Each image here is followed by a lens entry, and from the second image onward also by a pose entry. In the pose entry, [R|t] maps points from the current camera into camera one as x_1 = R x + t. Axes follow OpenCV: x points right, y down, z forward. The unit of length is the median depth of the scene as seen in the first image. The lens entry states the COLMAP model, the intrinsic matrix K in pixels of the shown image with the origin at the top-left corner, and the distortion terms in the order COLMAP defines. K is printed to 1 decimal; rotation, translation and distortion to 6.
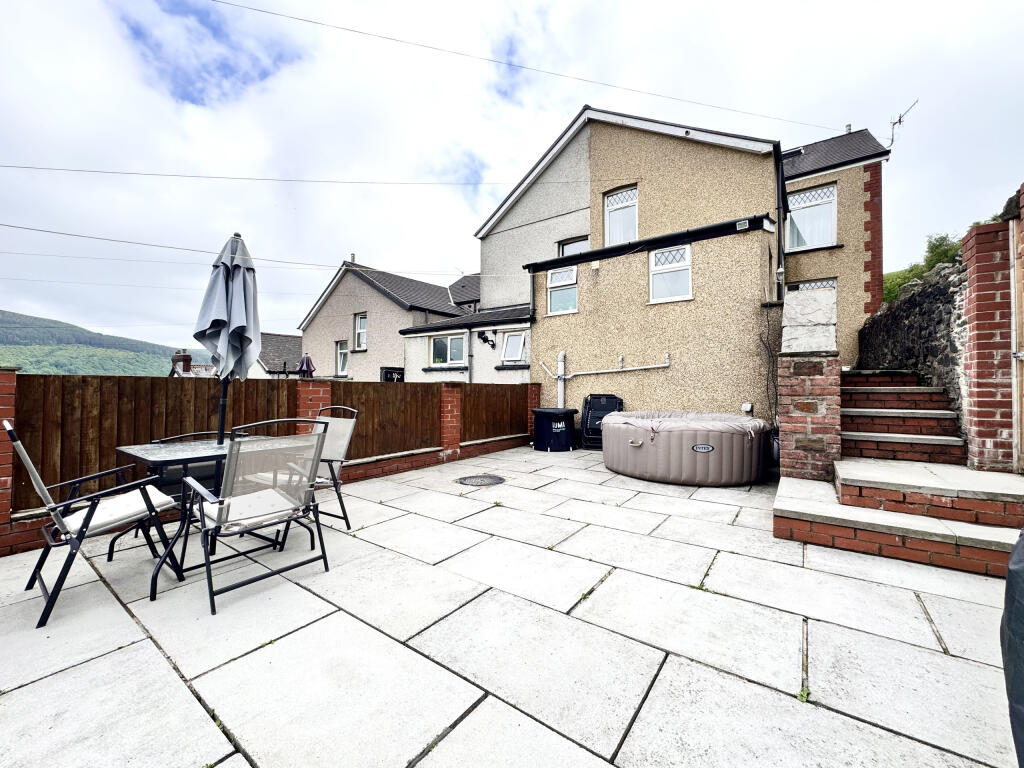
lens RADIAL K [[411.0, 0, 512.0], [0, 411.0, 384.0], [0, 0, 1]] dist [-0.000528, -0.000067]
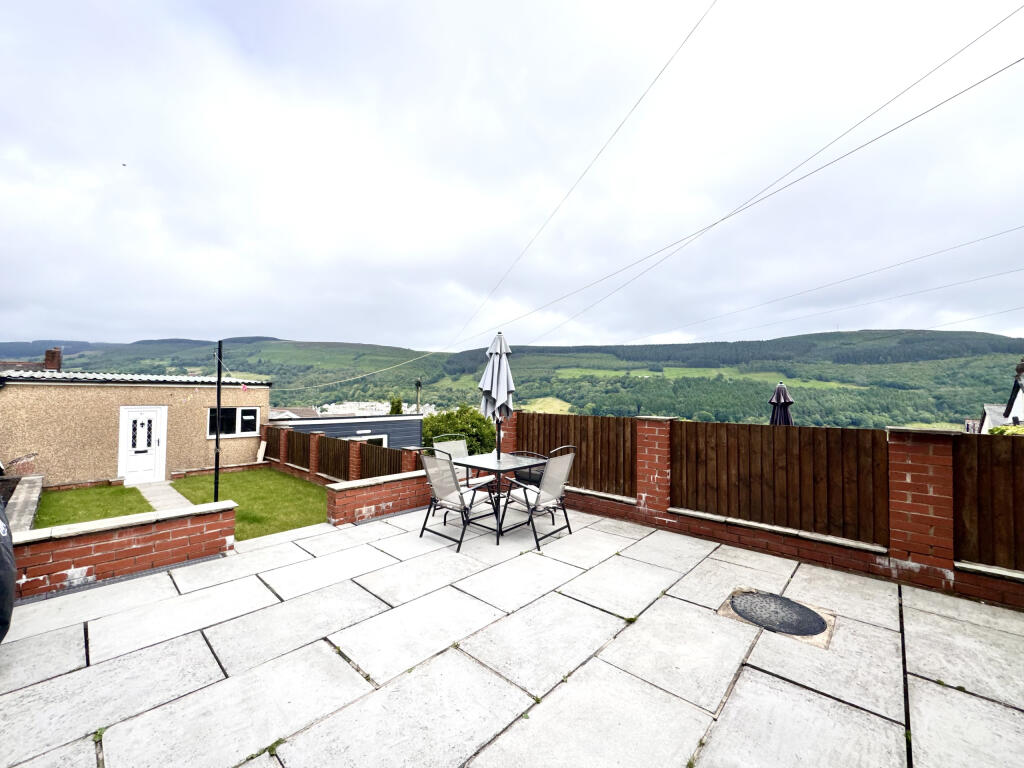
lens RADIAL K [[411.0, 0, 512.0], [0, 411.0, 384.0], [0, 0, 1]] dist [-0.000528, -0.000067]
pose [[-0.122321, -0.029273, -0.992059, 0.759570], [0.003425, 0.999547, -0.029916, -0.088100], [0.992485, -0.007057, -0.122165, 1.002260]]
